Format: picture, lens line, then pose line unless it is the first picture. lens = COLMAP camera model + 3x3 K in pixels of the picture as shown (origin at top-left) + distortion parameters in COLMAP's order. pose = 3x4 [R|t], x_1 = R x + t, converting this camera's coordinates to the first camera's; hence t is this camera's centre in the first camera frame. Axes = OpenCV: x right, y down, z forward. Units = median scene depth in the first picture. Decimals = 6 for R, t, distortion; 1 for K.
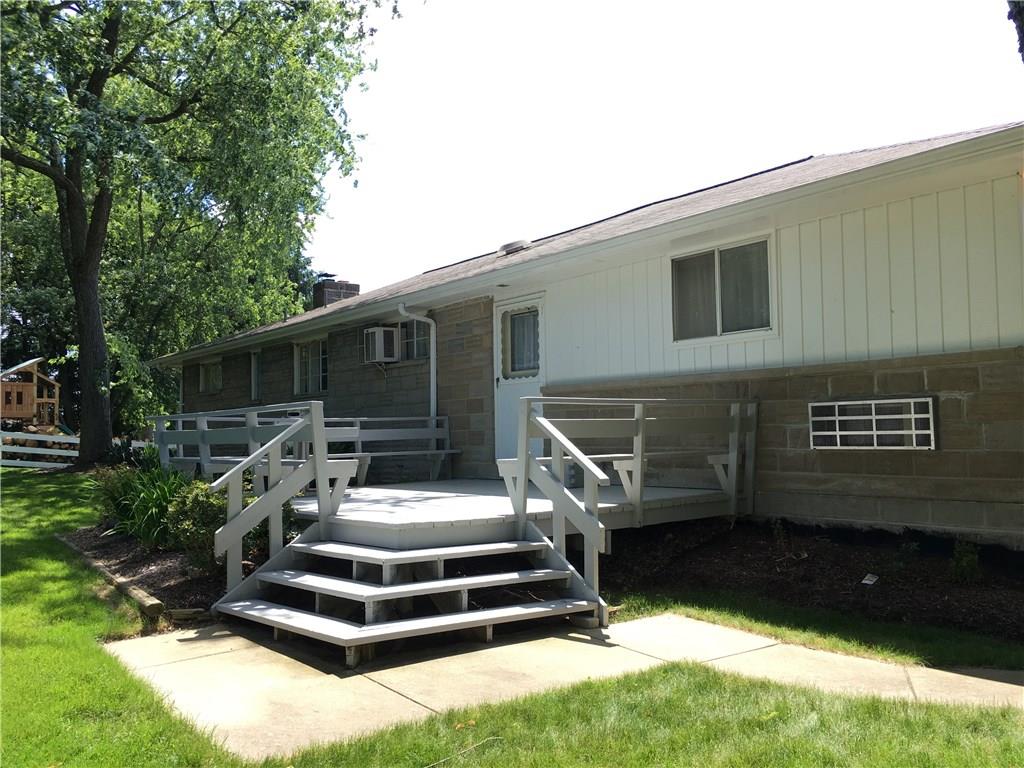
lens RADIAL K [[877.0, 0, 512.0], [0, 877.0, 384.0], [0, 0, 1]] dist [0.083921, -0.110297]
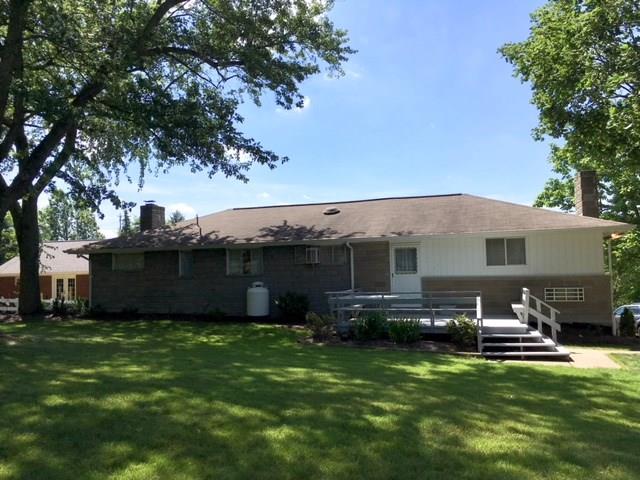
lens RADIAL K [[548.1, 0, 320.0], [0, 548.1, 240.0], [0, 0, 1]] dist [0.083921, -0.110297]
pose [[0.828031, 0.035819, 0.559538, -1.651685], [-0.027322, 0.999349, -0.023540, -0.093021], [-0.560017, 0.004204, 0.828471, -0.318426]]
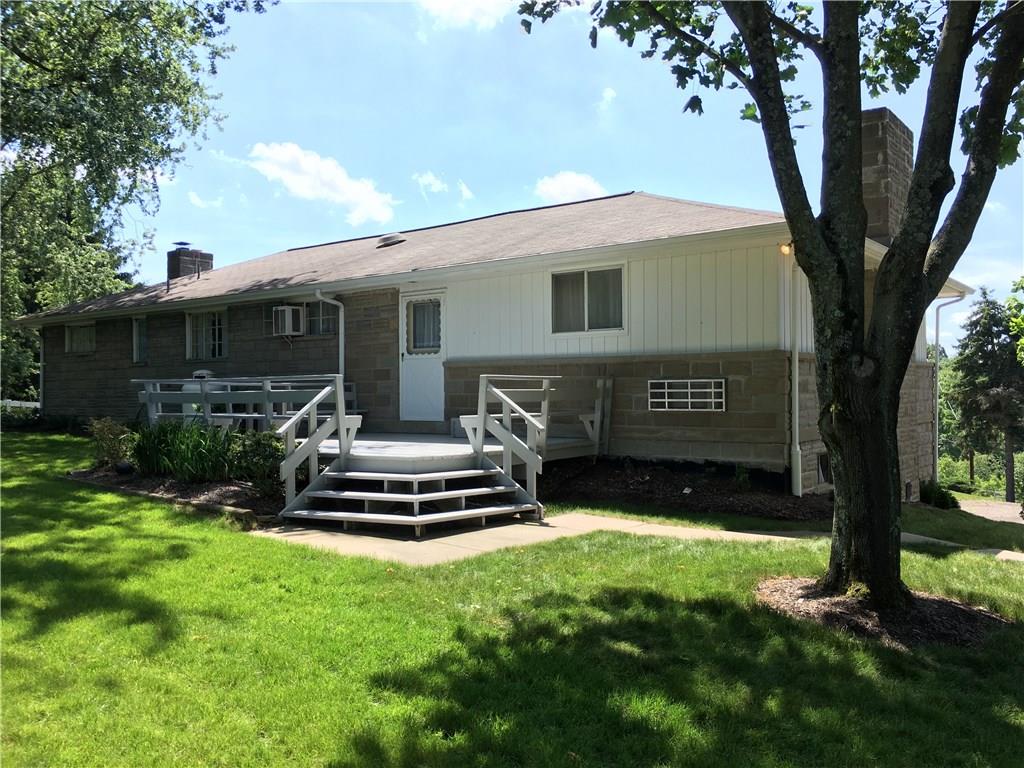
lens RADIAL K [[877.0, 0, 512.0], [0, 877.0, 384.0], [0, 0, 1]] dist [0.083921, -0.110297]
pose [[0.968346, 0.015050, 0.249156, -0.270372], [-0.026027, 0.998828, 0.040819, -0.027944], [-0.248250, -0.046011, 0.967603, -0.407446]]
